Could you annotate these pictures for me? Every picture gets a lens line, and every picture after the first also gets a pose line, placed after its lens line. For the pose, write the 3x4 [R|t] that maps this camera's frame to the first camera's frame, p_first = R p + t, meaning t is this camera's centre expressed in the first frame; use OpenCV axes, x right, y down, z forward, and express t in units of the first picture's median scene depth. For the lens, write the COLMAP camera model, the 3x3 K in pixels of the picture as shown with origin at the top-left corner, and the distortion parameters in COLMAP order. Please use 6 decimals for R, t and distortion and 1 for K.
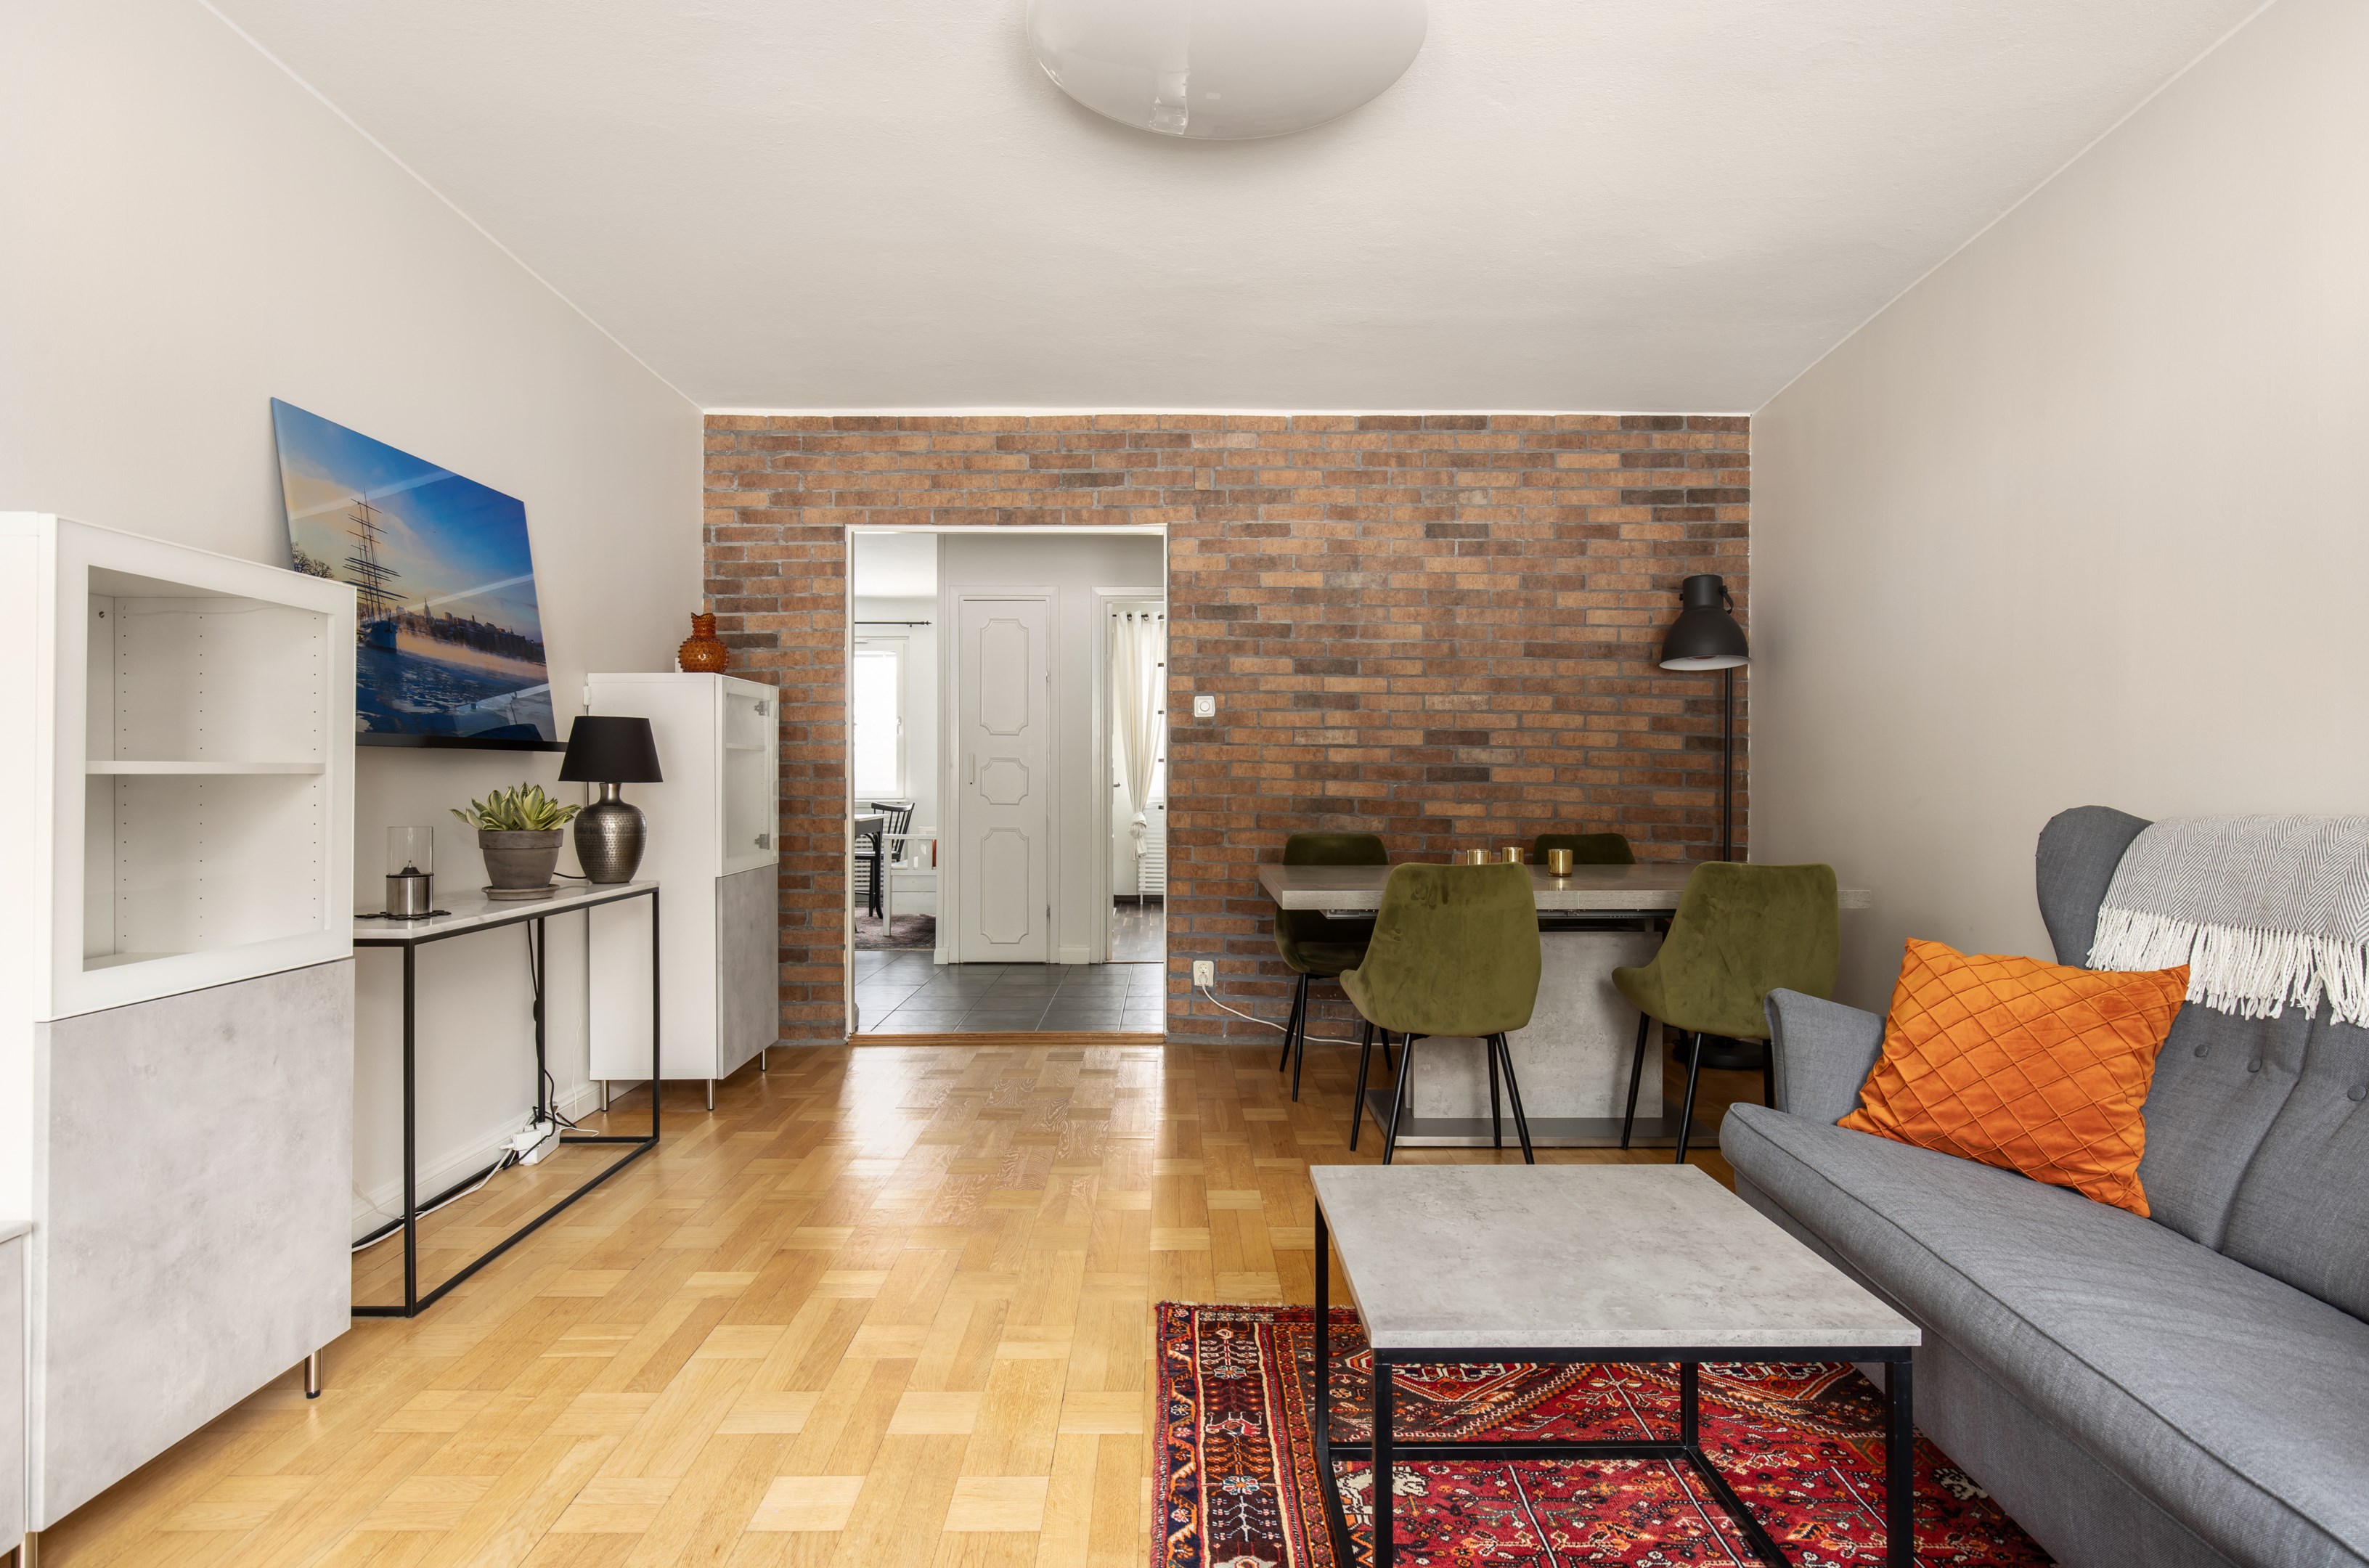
lens RADIAL K [[1327.5, 0, 1182.9], [0, 1327.5, 776.3], [0, 0, 1]] dist [0.007031, 0.001577]
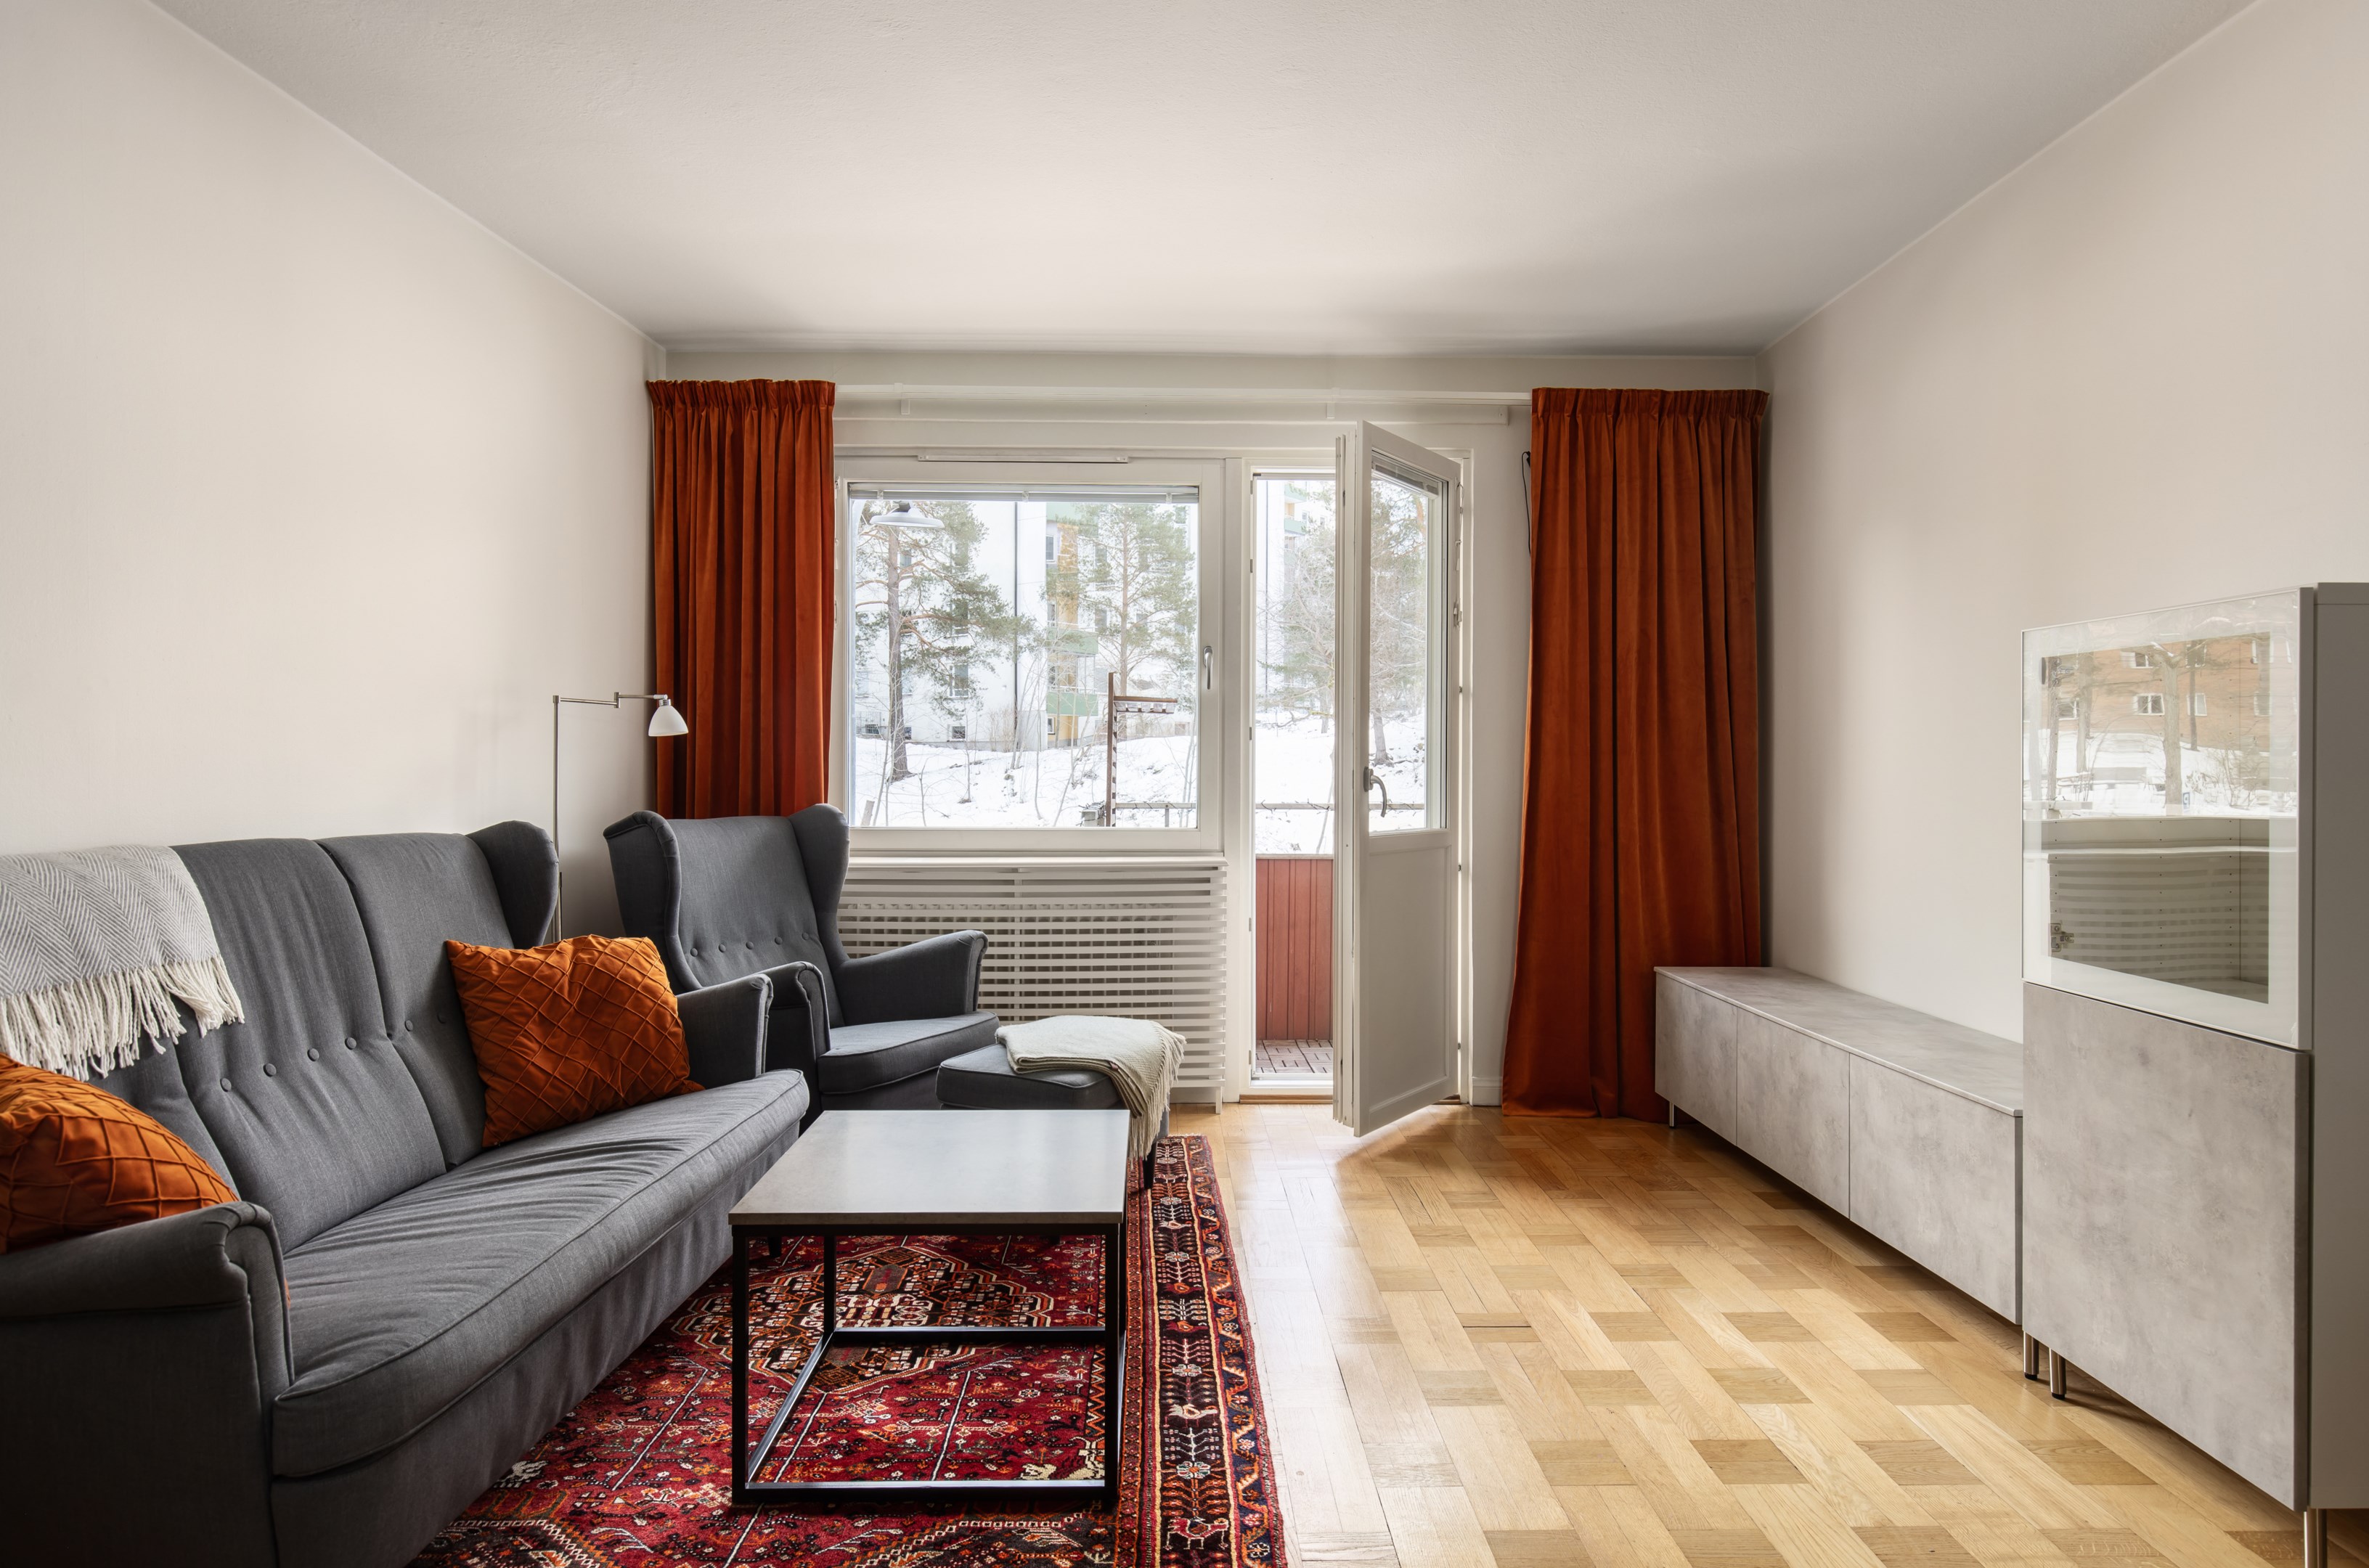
lens RADIAL K [[1327.5, 0, 1186.7], [0, 1327.5, 774.7], [0, 0, 1]] dist [0.007031, 0.001577]
pose [[-0.999935, -0.004060, -0.010662, 0.062895], [-0.004120, 0.999976, 0.005652, -0.037390], [0.010639, 0.005696, -0.999927, 2.075710]]
